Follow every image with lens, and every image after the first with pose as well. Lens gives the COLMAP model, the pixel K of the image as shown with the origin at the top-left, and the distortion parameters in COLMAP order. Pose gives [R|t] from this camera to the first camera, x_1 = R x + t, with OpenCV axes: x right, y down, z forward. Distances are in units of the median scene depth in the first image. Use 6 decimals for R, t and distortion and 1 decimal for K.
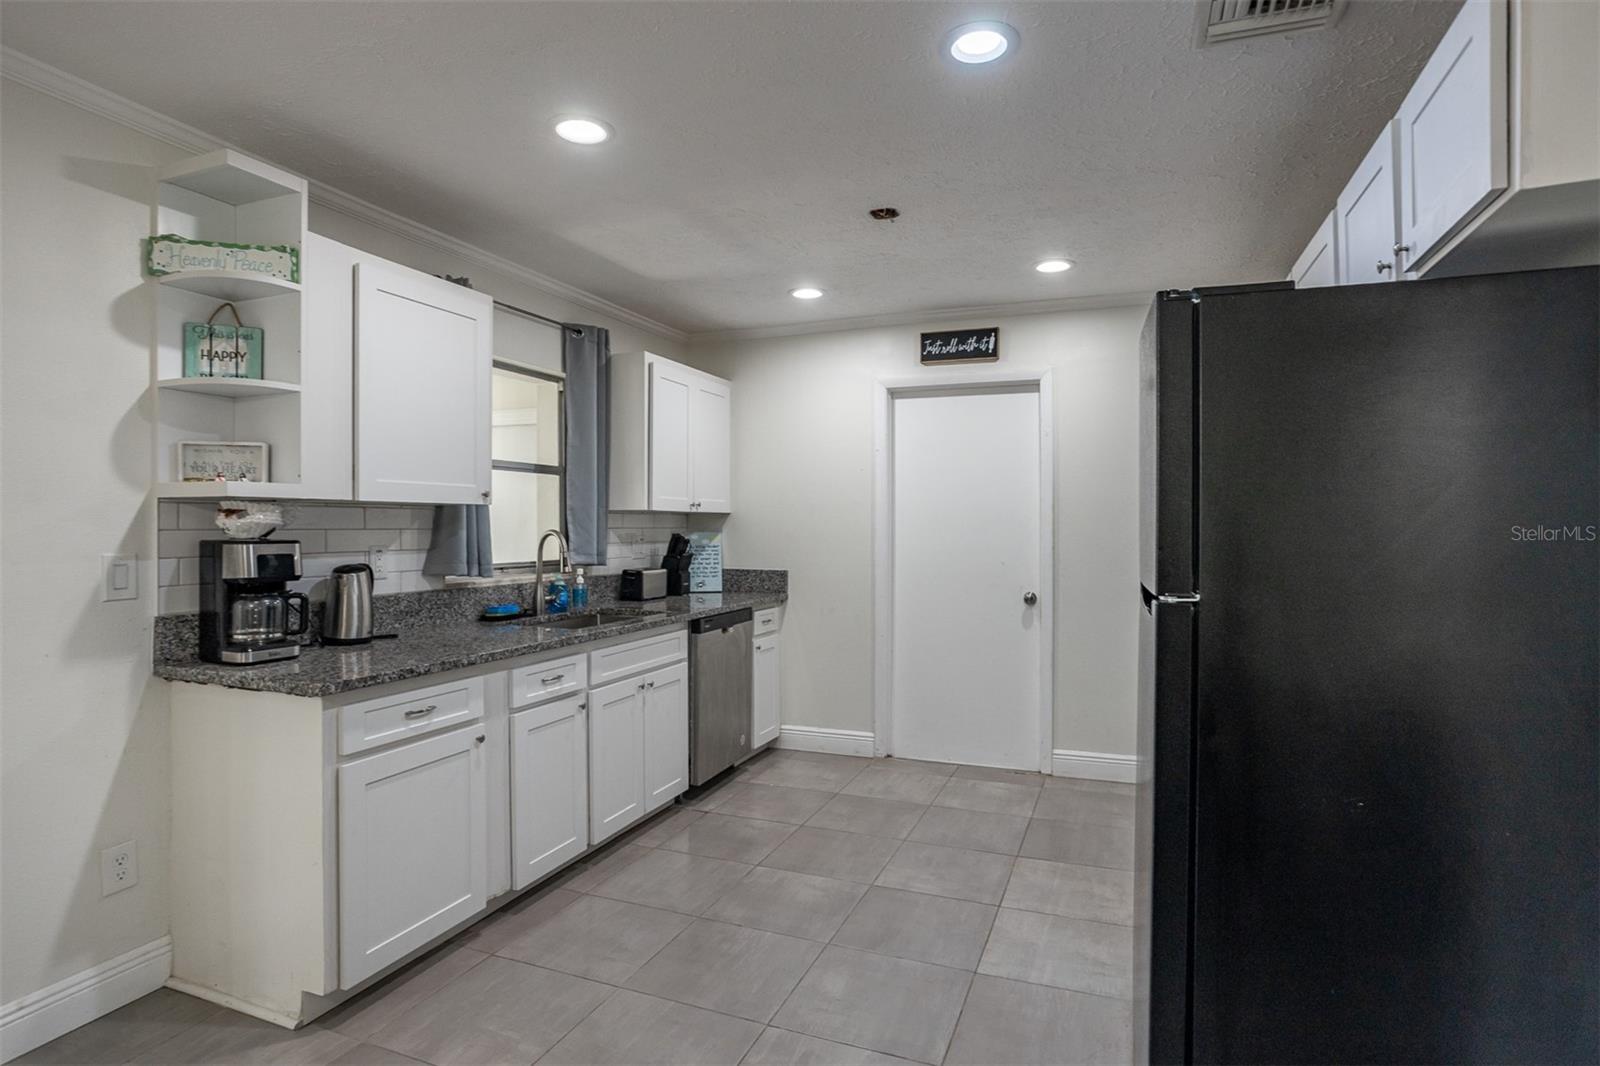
lens RADIAL K [[797.9, 0, 793.6], [0, 797.9, 529.9], [0, 0, 1]] dist [-0.065228, 0.029661]
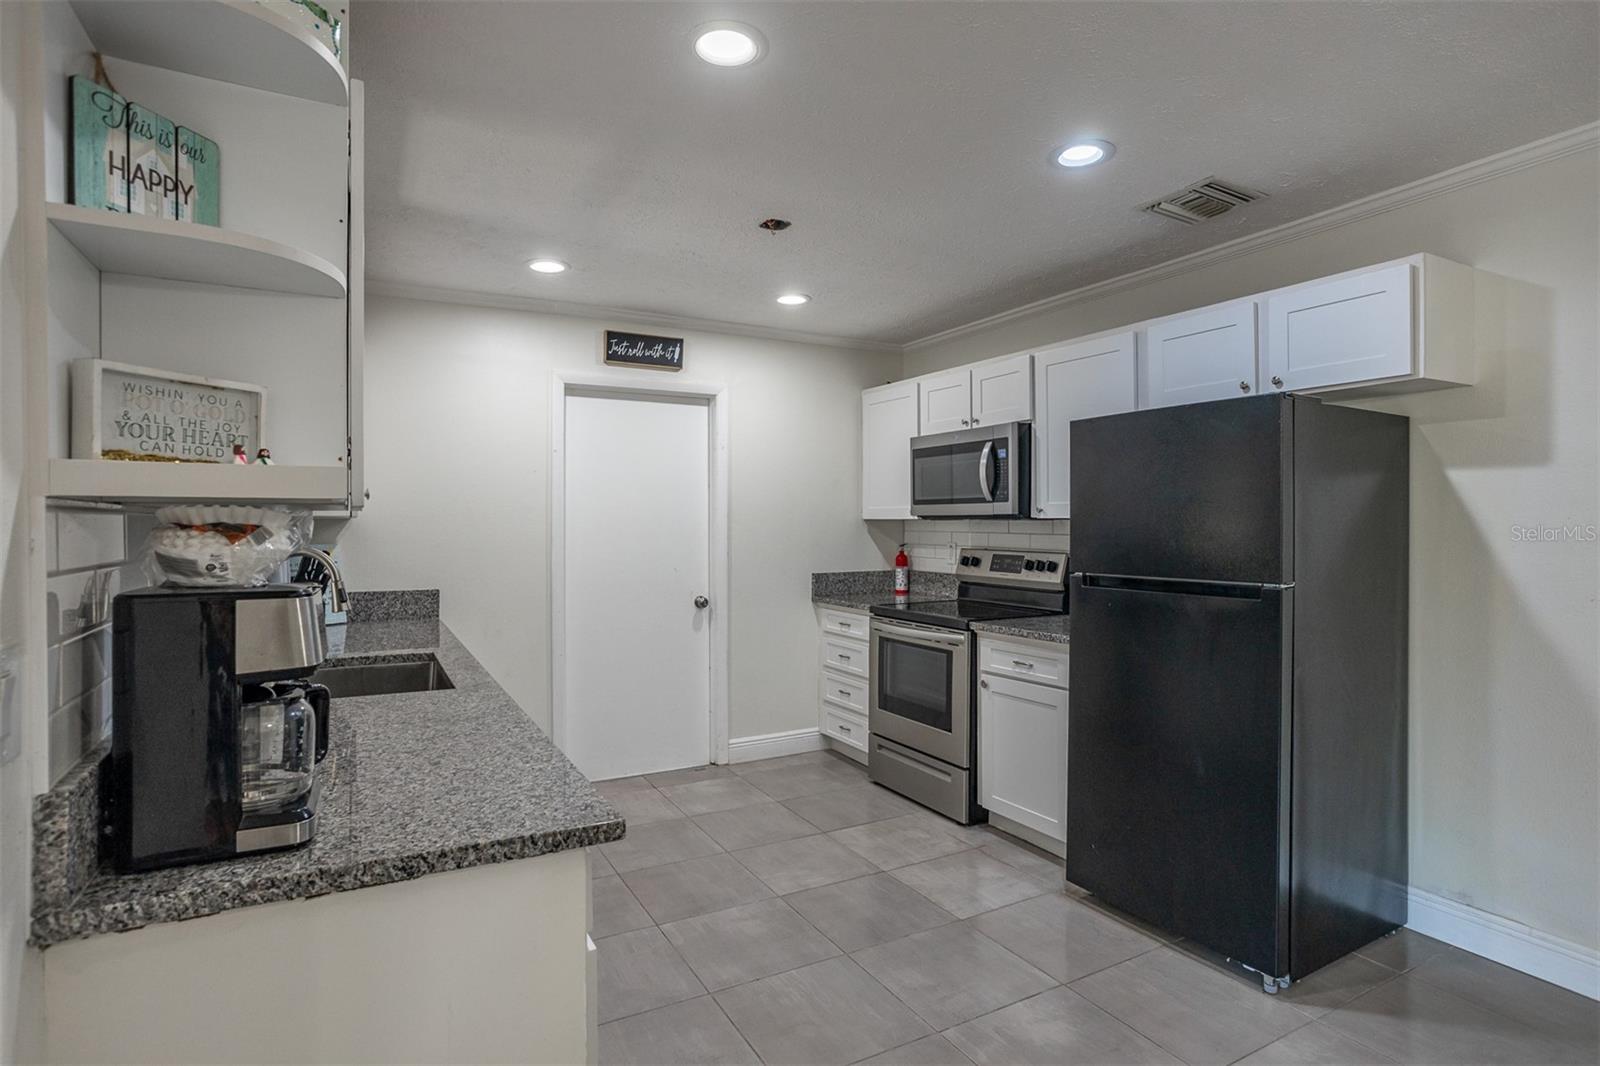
lens RADIAL K [[797.9, 0, 793.6], [0, 797.9, 529.9], [0, 0, 1]] dist [-0.065228, 0.029661]
pose [[0.653862, -0.006999, 0.756581, -0.442583], [0.007469, 0.999968, 0.002795, -0.011252], [-0.756577, 0.003823, 0.653894, 0.229286]]
